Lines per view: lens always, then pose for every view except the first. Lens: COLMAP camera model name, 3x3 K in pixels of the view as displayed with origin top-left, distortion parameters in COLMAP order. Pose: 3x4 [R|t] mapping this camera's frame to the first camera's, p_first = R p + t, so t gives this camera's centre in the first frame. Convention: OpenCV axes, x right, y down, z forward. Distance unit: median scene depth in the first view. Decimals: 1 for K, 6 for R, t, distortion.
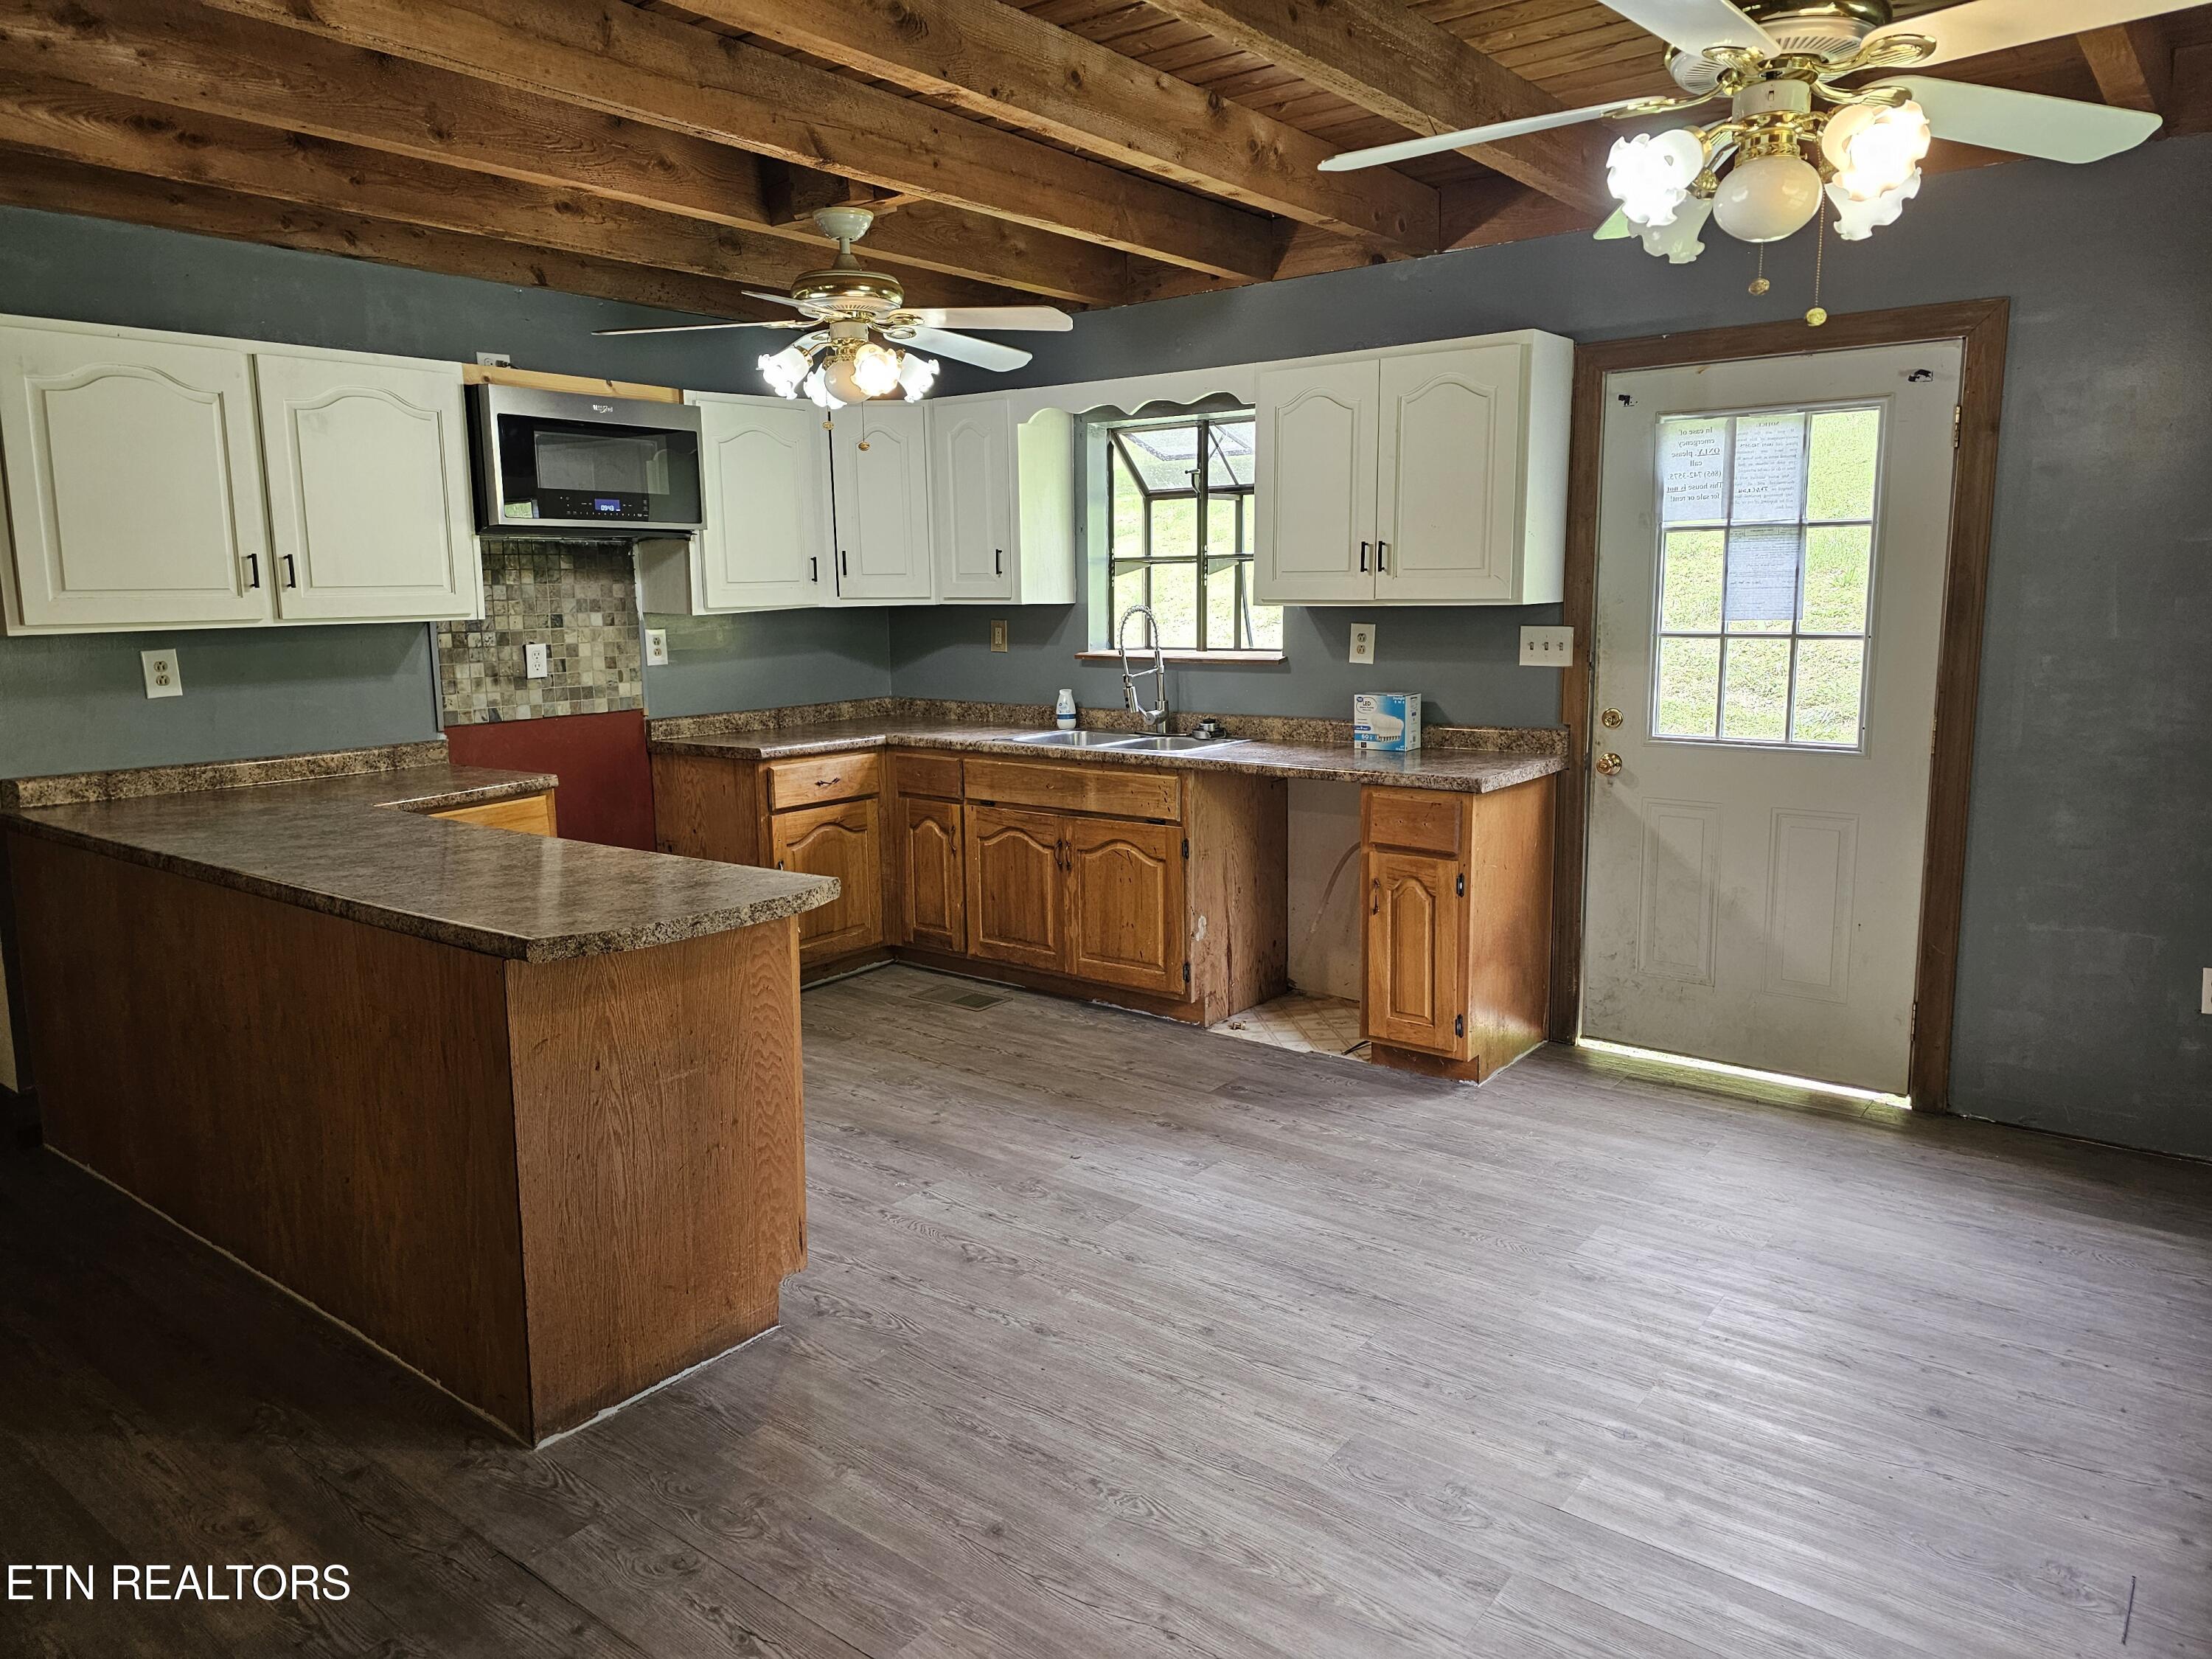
lens RADIAL K [[1471.6, 0, 1101.9], [0, 1471.6, 825.3], [0, 0, 1]] dist [0.055835, -0.039087]
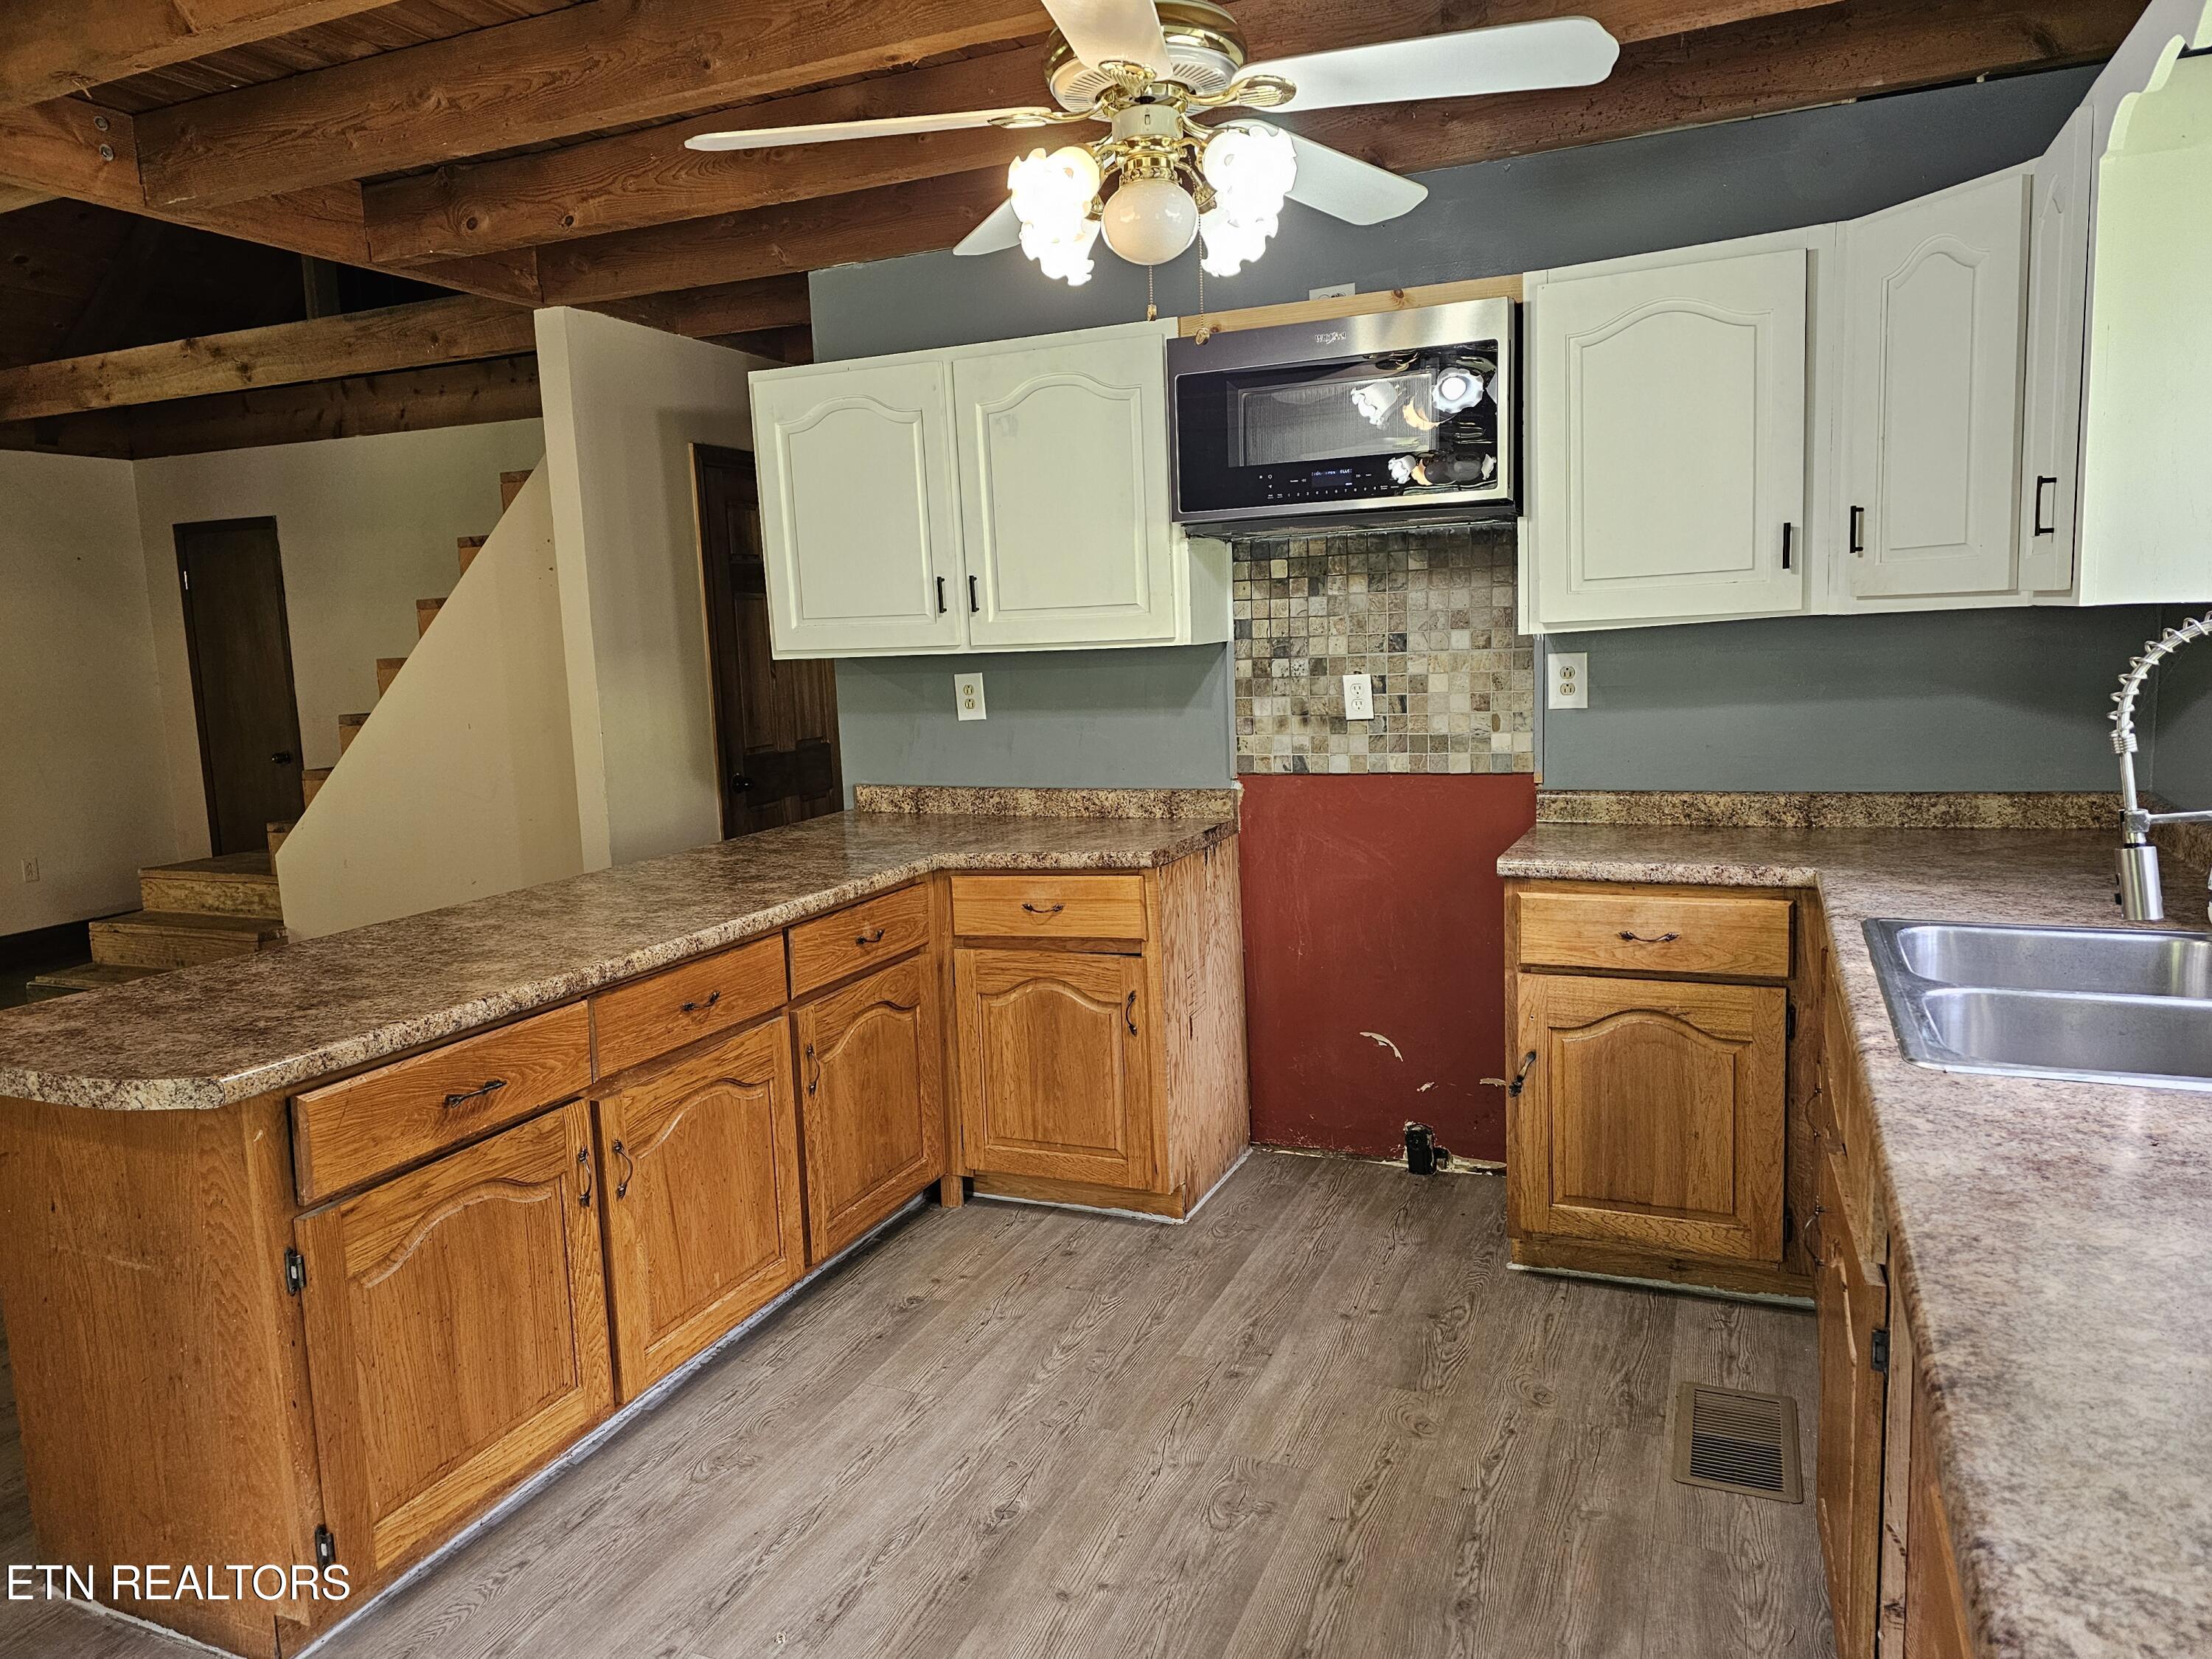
lens RADIAL K [[1471.6, 0, 1087.6], [0, 1471.6, 821.0], [0, 0, 1]] dist [0.055835, -0.039087]
pose [[0.254495, 0.119880, -0.959615, 0.299671], [-0.128518, 0.987678, 0.089302, -0.098806], [0.958496, 0.100601, 0.266766, 0.686337]]
